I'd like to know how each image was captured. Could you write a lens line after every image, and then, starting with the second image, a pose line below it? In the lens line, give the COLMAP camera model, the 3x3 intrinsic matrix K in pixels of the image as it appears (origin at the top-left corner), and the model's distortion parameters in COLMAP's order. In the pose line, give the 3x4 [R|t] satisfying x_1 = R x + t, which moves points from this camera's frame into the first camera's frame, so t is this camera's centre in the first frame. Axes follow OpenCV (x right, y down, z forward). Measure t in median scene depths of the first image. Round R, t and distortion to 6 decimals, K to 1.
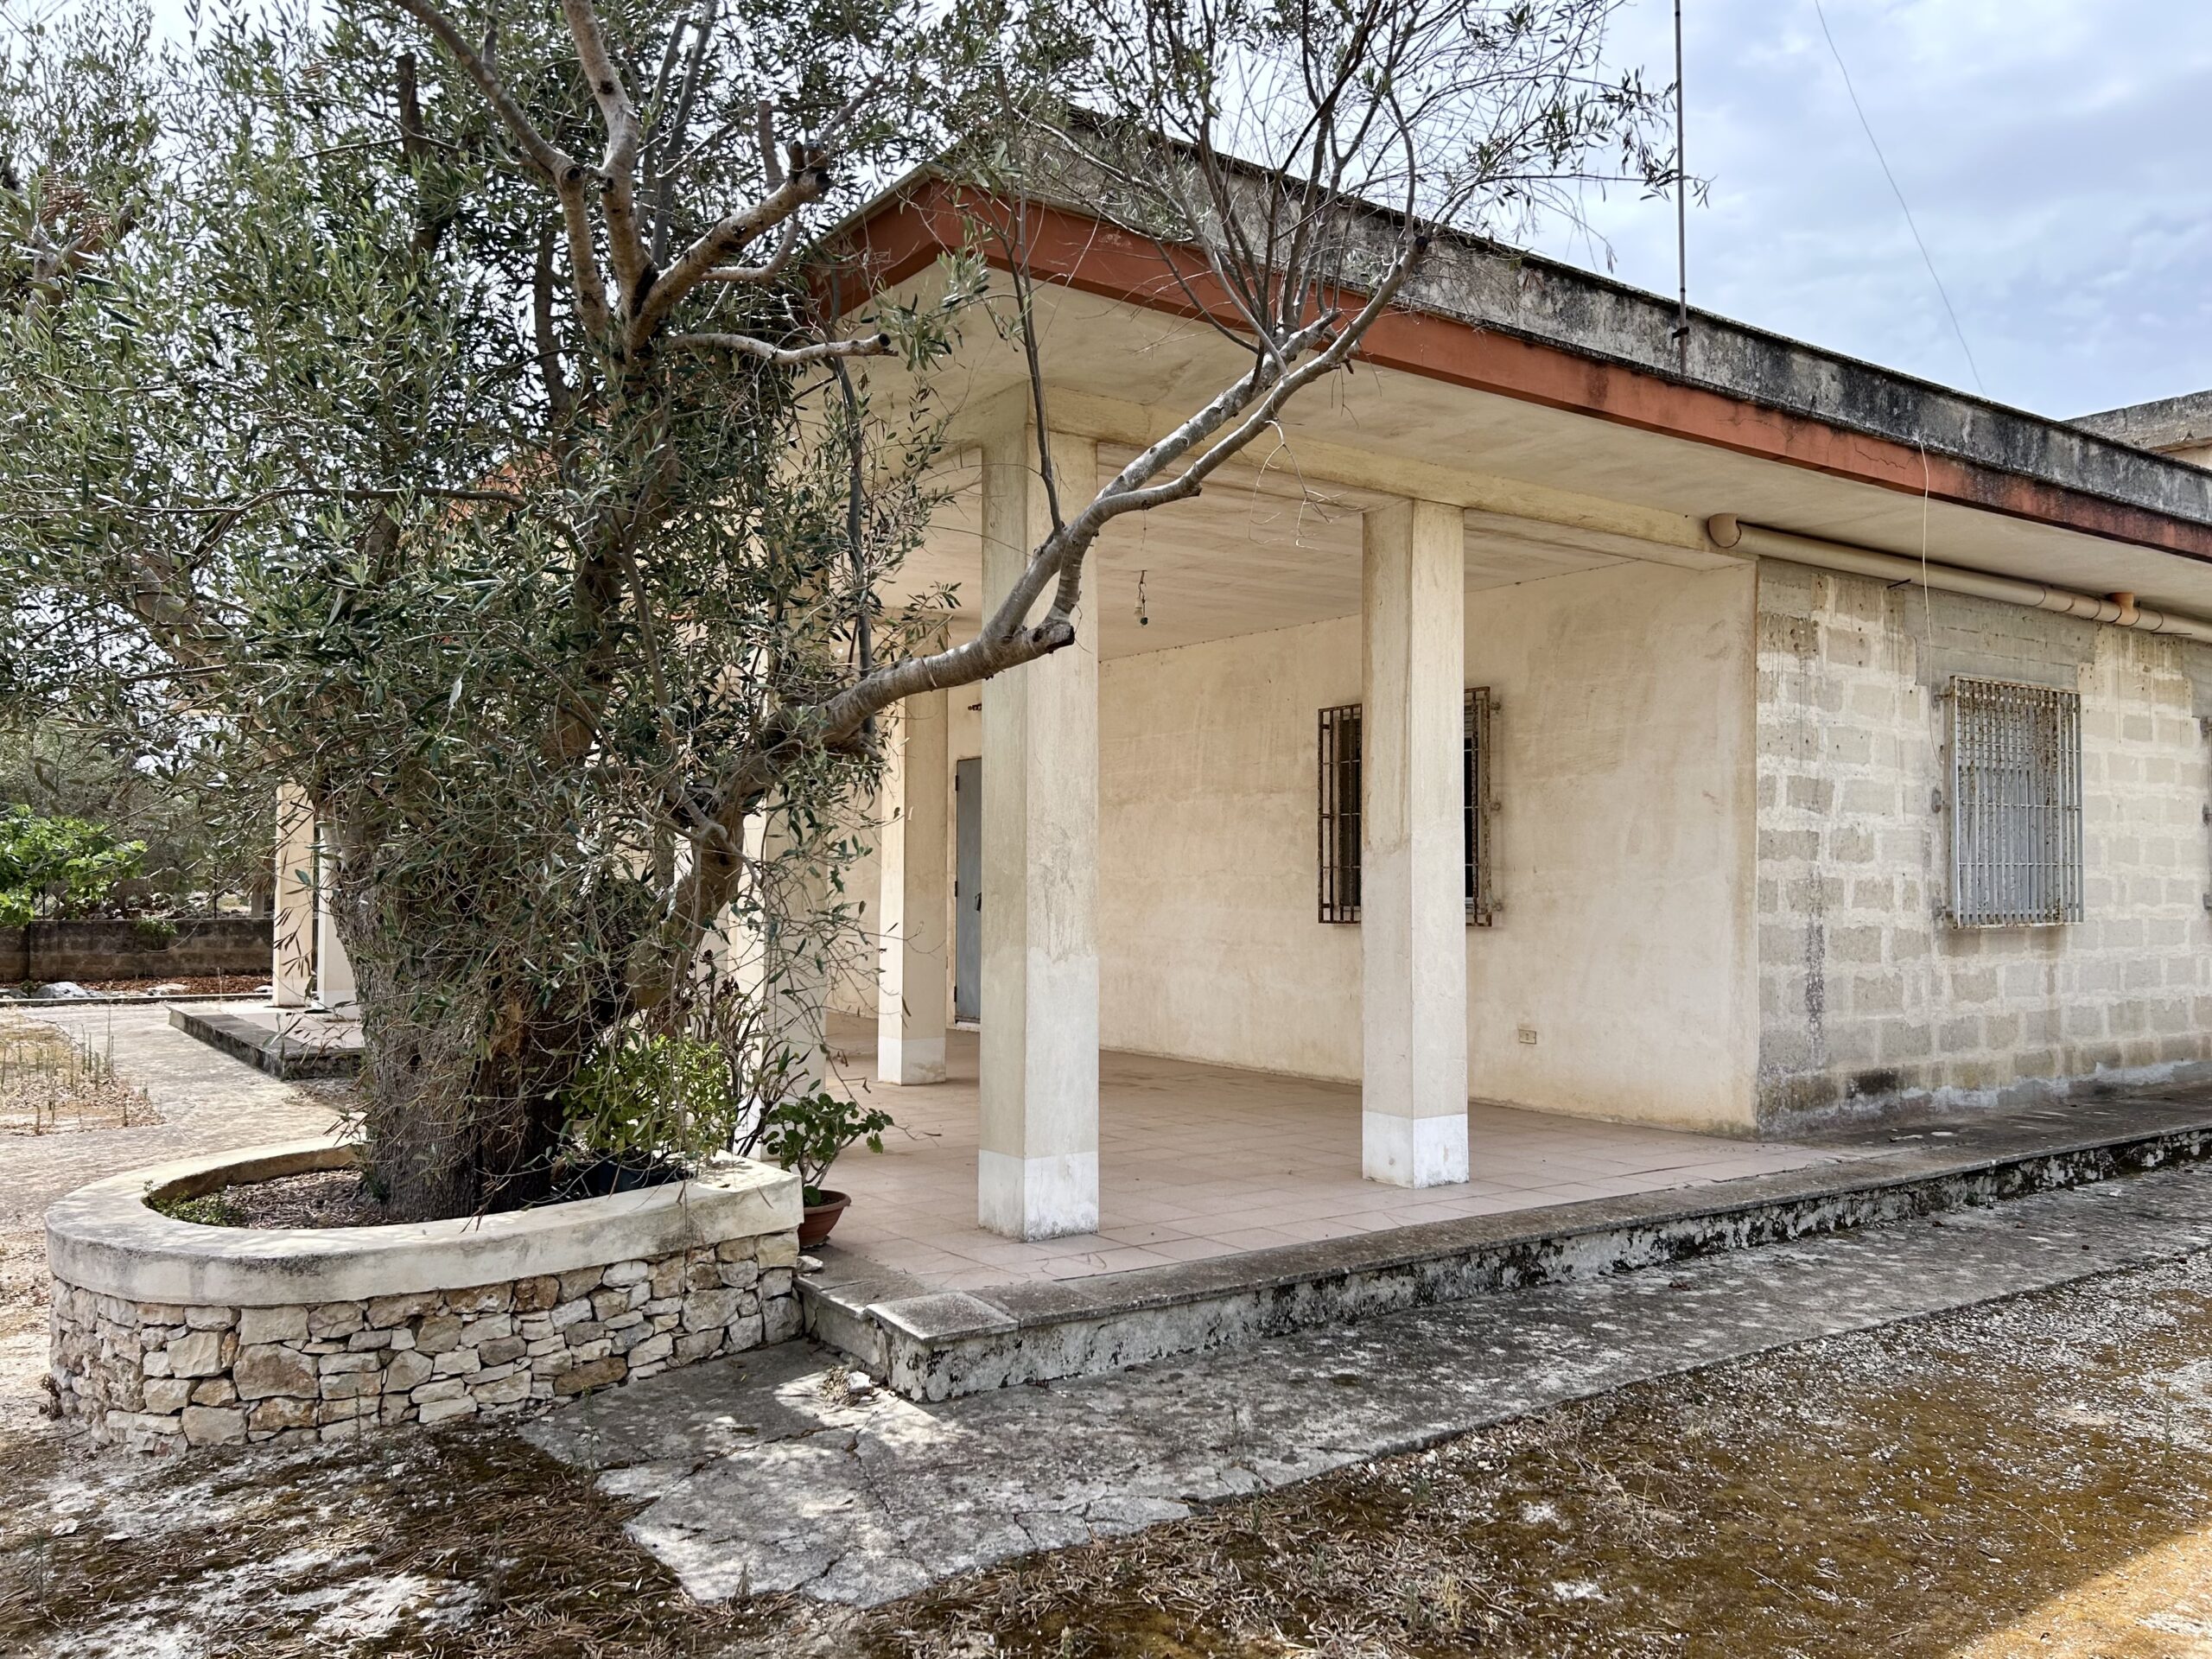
lens RADIAL K [[1708.8, 0, 1106.0], [0, 1708.8, 829.5], [0, 0, 1]] dist [0.055198, -0.065205]
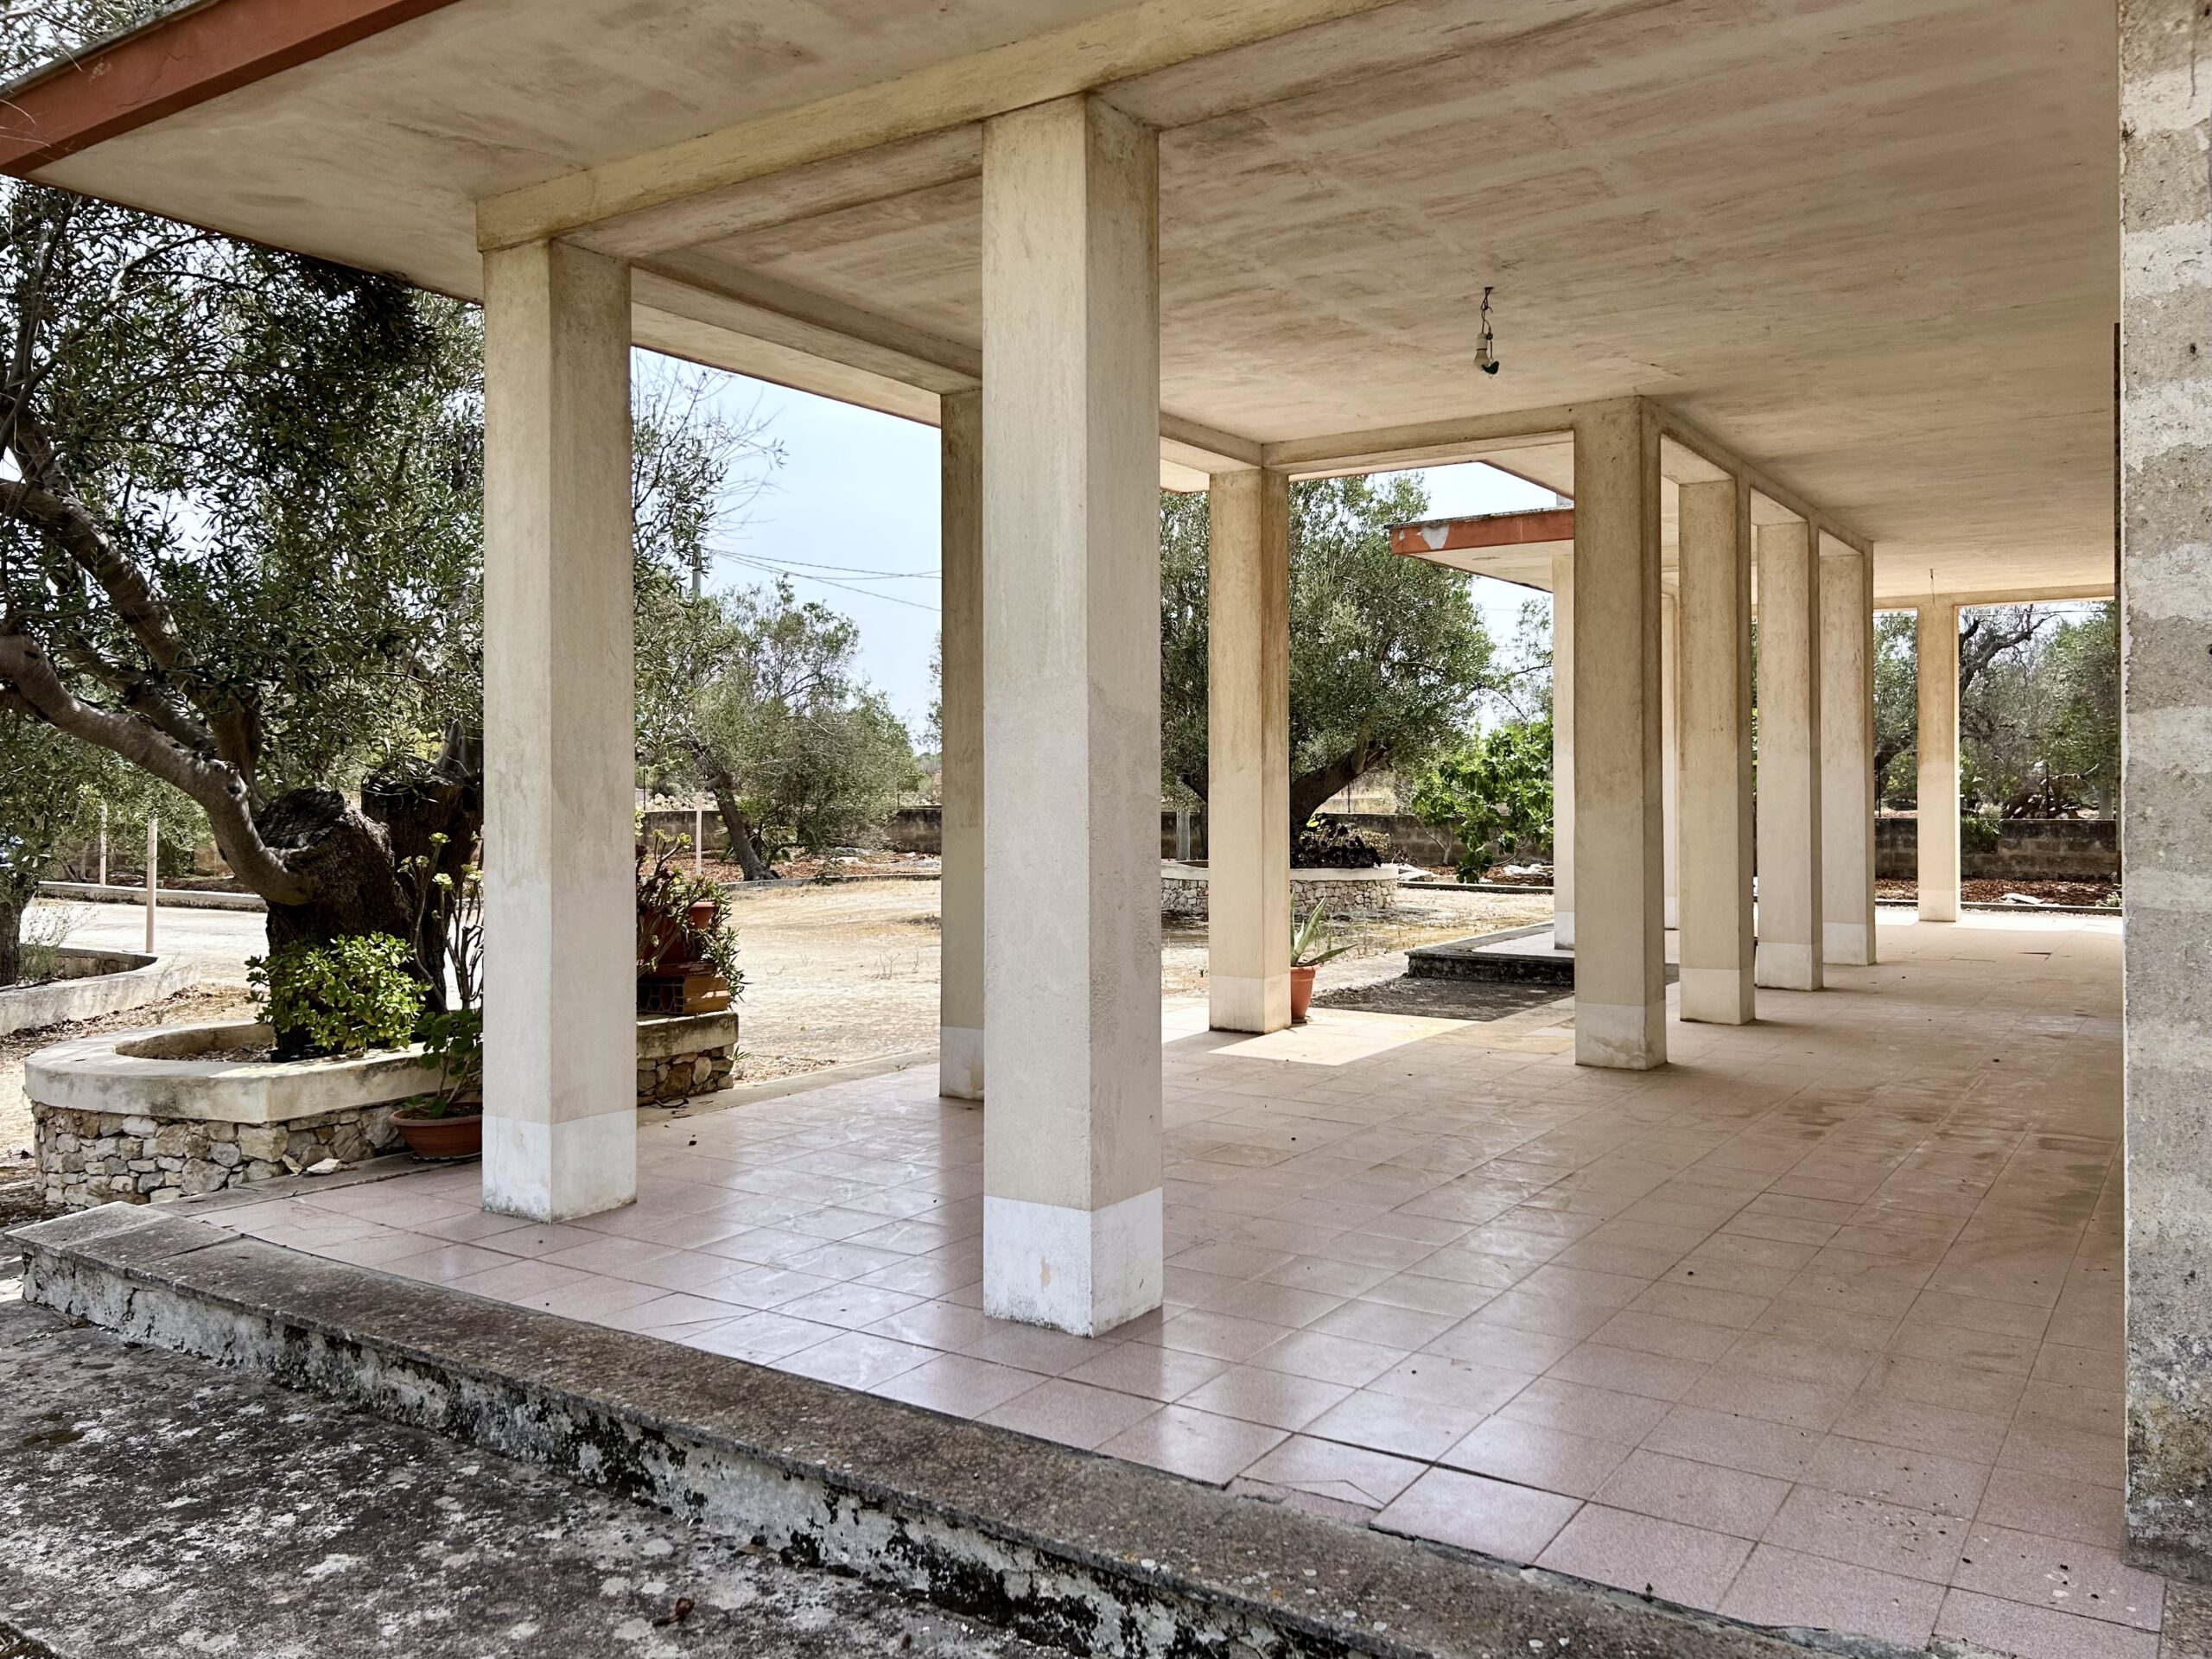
lens RADIAL K [[1697.8, 0, 1100.4], [0, 1697.8, 765.4], [0, 0, 1]] dist [0.056365, -0.068242]
pose [[0.364525, -0.015585, -0.931063, 0.602636], [0.034794, 0.999390, -0.003106, 0.022117], [0.930543, -0.031263, 0.364845, 0.680582]]
